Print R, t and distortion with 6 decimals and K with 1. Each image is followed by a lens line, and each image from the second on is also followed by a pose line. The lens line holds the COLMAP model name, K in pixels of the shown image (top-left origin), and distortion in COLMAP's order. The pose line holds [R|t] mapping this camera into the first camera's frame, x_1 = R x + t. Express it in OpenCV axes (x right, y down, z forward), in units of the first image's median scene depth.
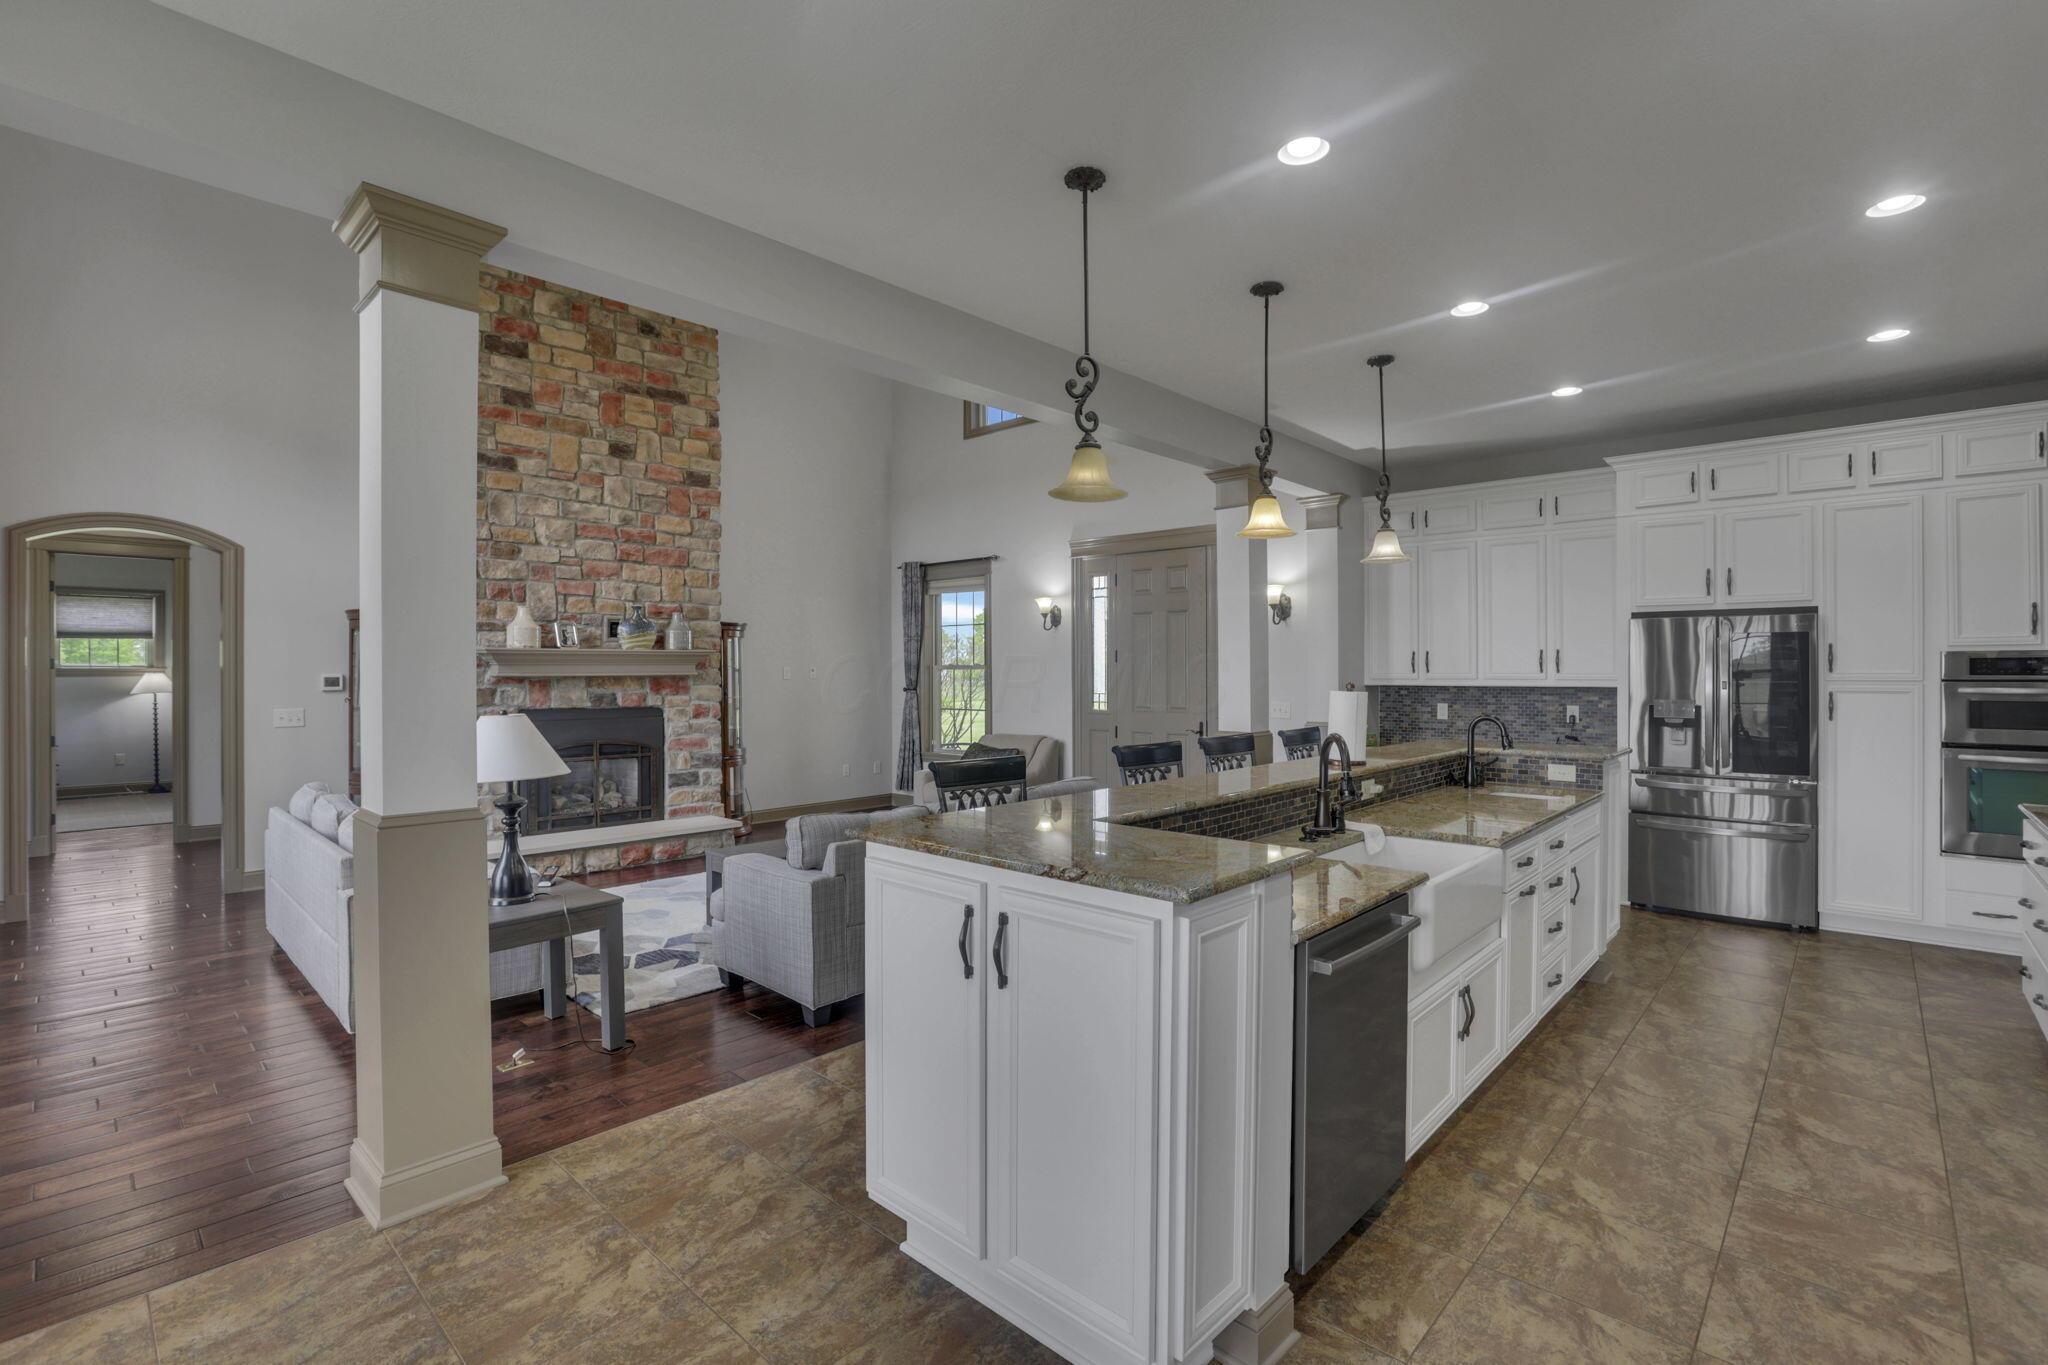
lens RADIAL K [[938.1, 0, 1024.0], [0, 938.1, 682.5], [0, 0, 1]] dist [-0.003129, -0.000185]
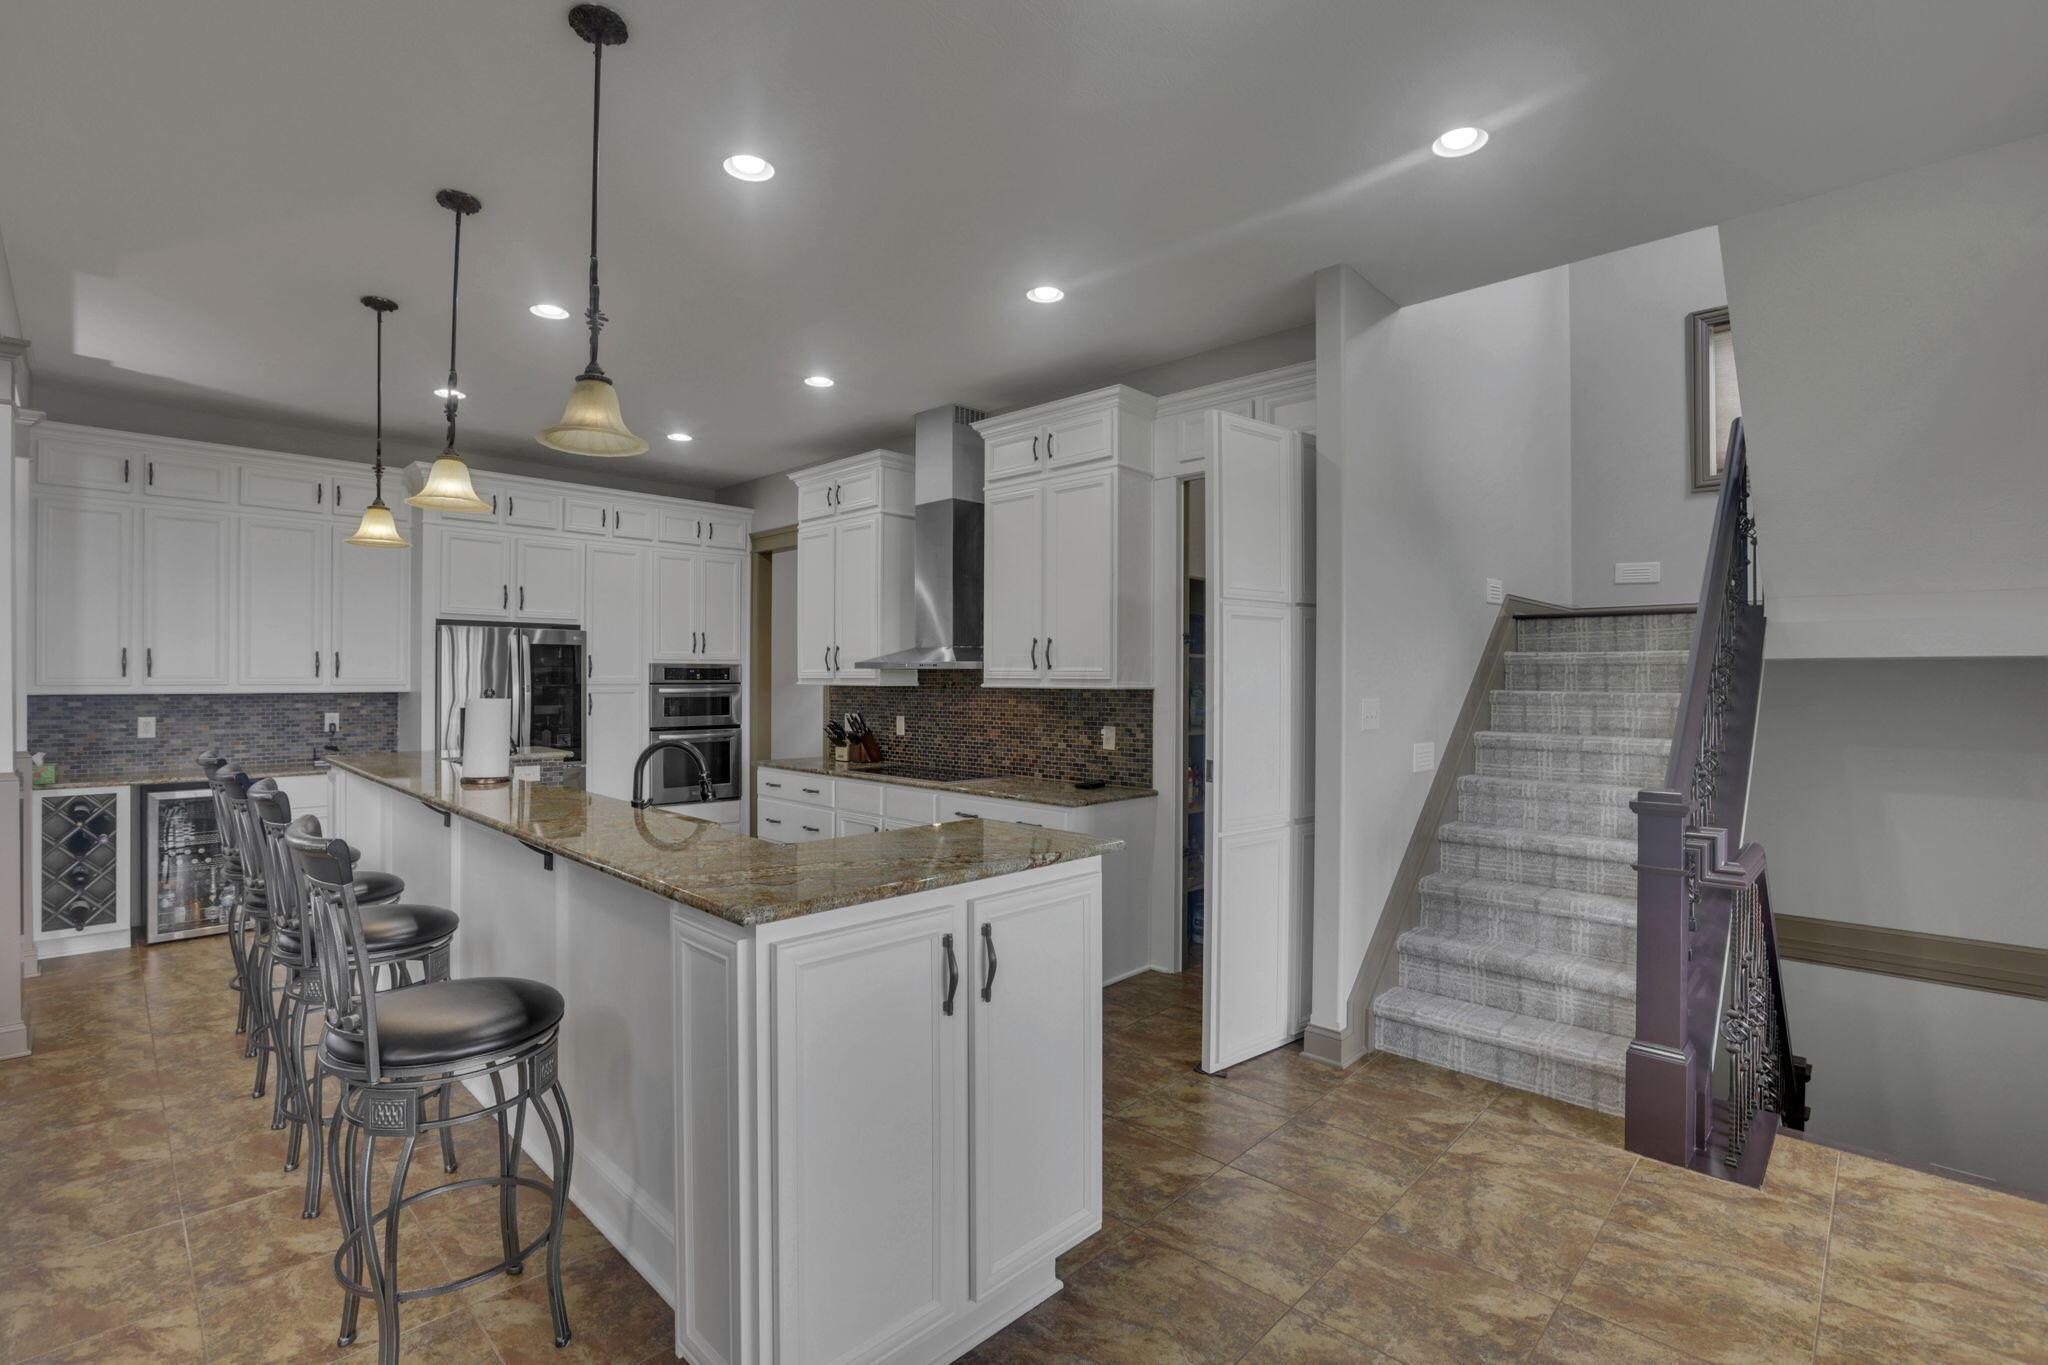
lens RADIAL K [[938.1, 0, 1024.0], [0, 938.1, 682.5], [0, 0, 1]] dist [-0.003129, -0.000185]
pose [[0.033145, -0.003143, 0.999446, -0.385797], [0.007493, 0.999968, 0.002897, -0.003485], [-0.999422, 0.007393, 0.033168, 0.356871]]
